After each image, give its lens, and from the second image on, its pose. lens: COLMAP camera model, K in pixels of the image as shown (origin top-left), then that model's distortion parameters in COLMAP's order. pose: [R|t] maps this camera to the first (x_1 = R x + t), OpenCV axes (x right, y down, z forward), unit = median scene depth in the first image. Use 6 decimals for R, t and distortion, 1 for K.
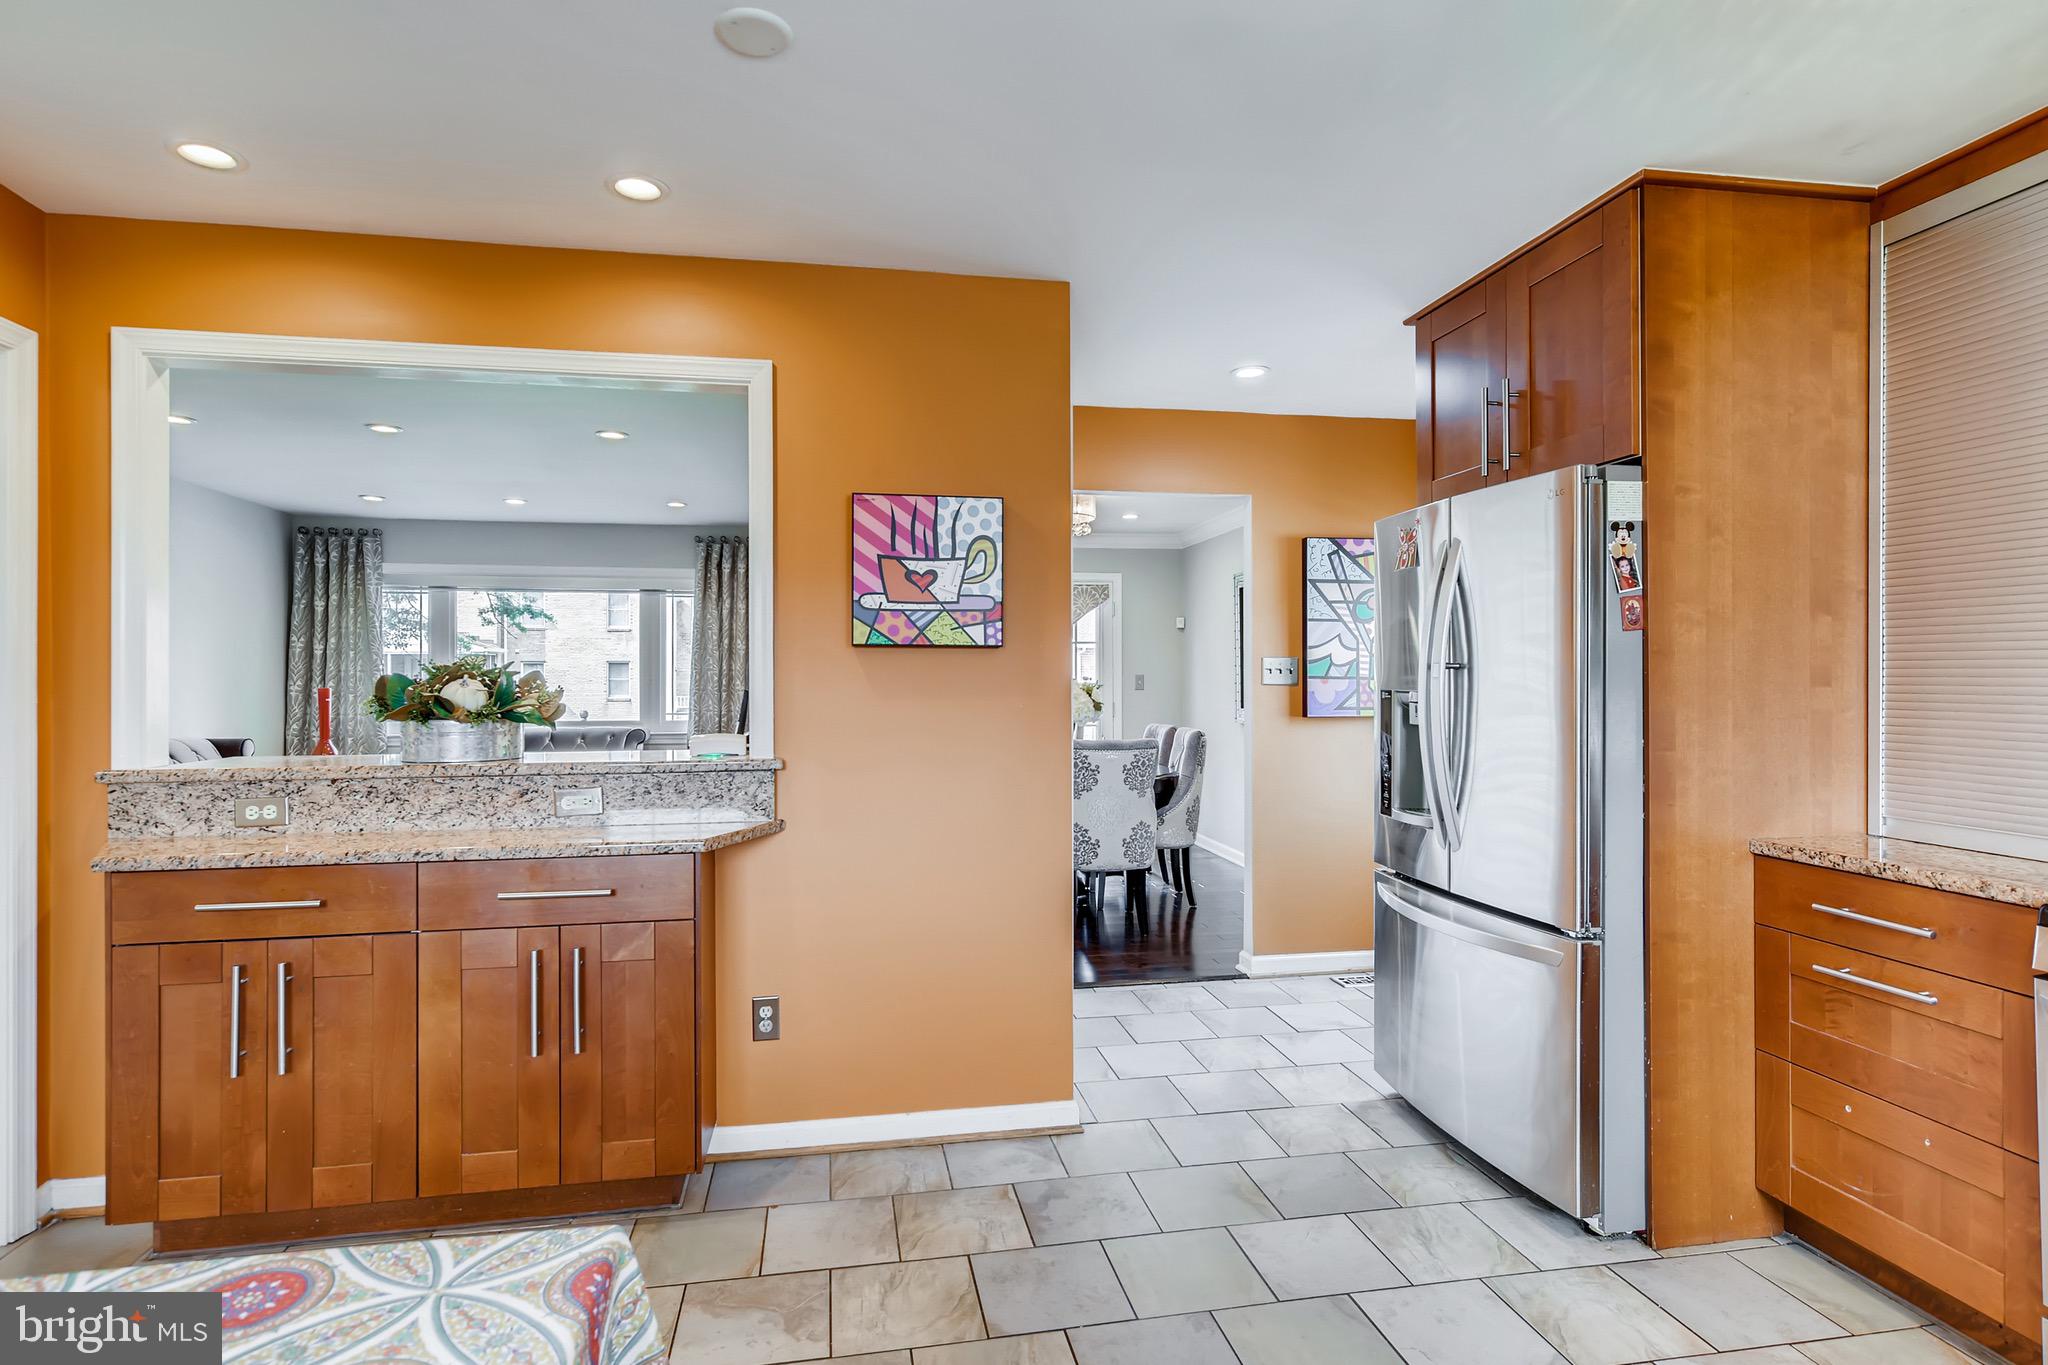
lens RADIAL K [[1040.8, 0, 1031.5], [0, 1040.8, 681.9], [0, 0, 1]] dist [0.000215, 0.002349]
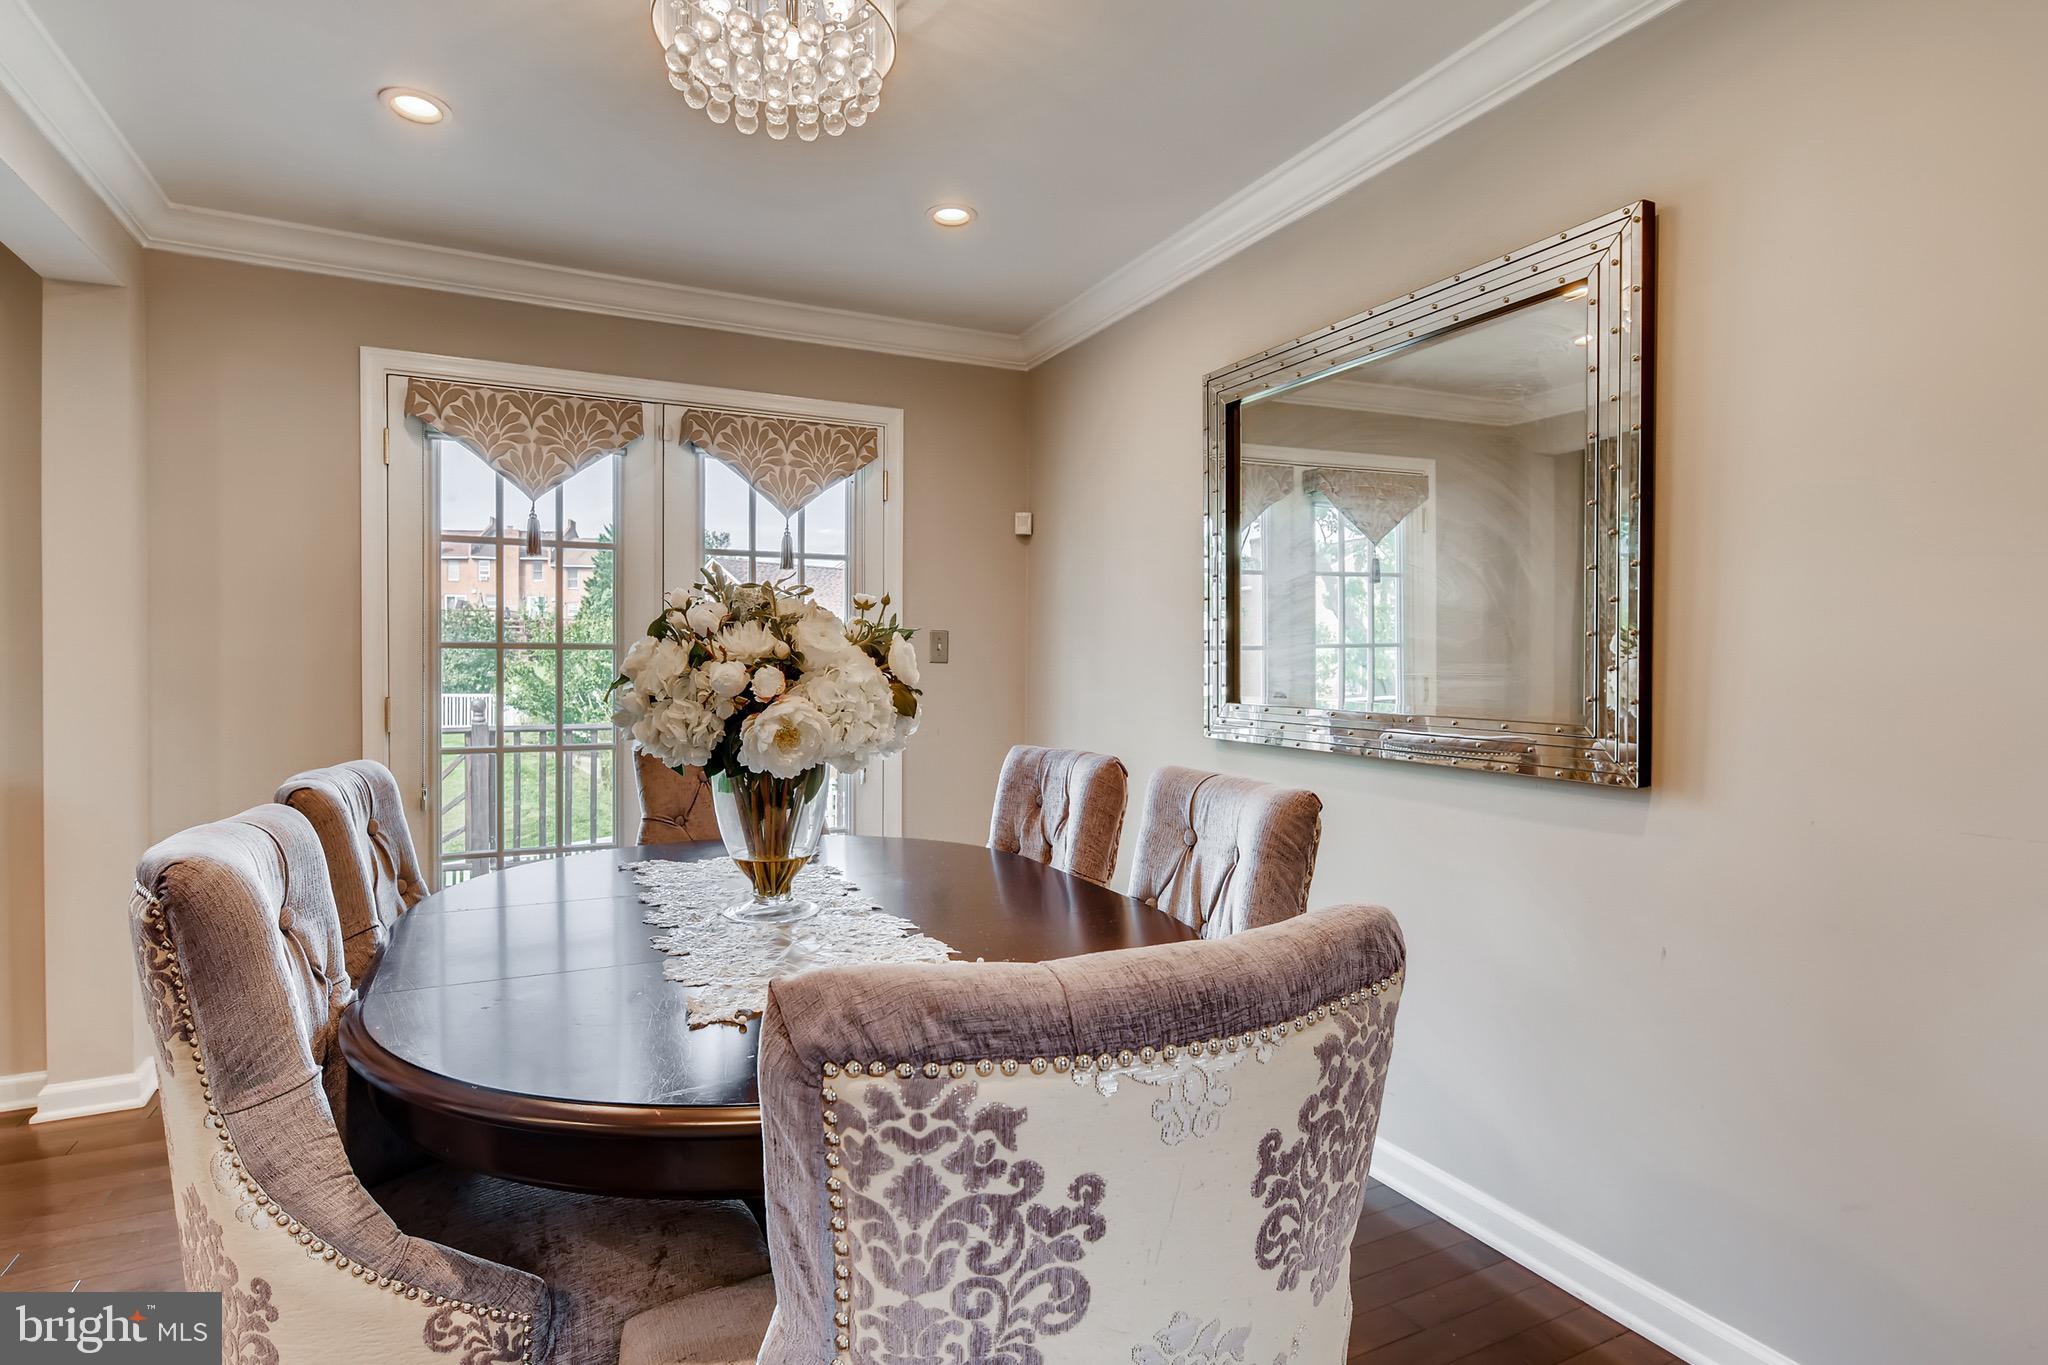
lens RADIAL K [[1040.8, 0, 1031.5], [0, 1040.8, 681.9], [0, 0, 1]] dist [0.000215, 0.002349]
pose [[0.960356, 0.000972, 0.278773, 0.016330], [-0.003187, 0.999967, 0.007490, 0.014871], [-0.278757, -0.008082, 0.960328, 0.656719]]
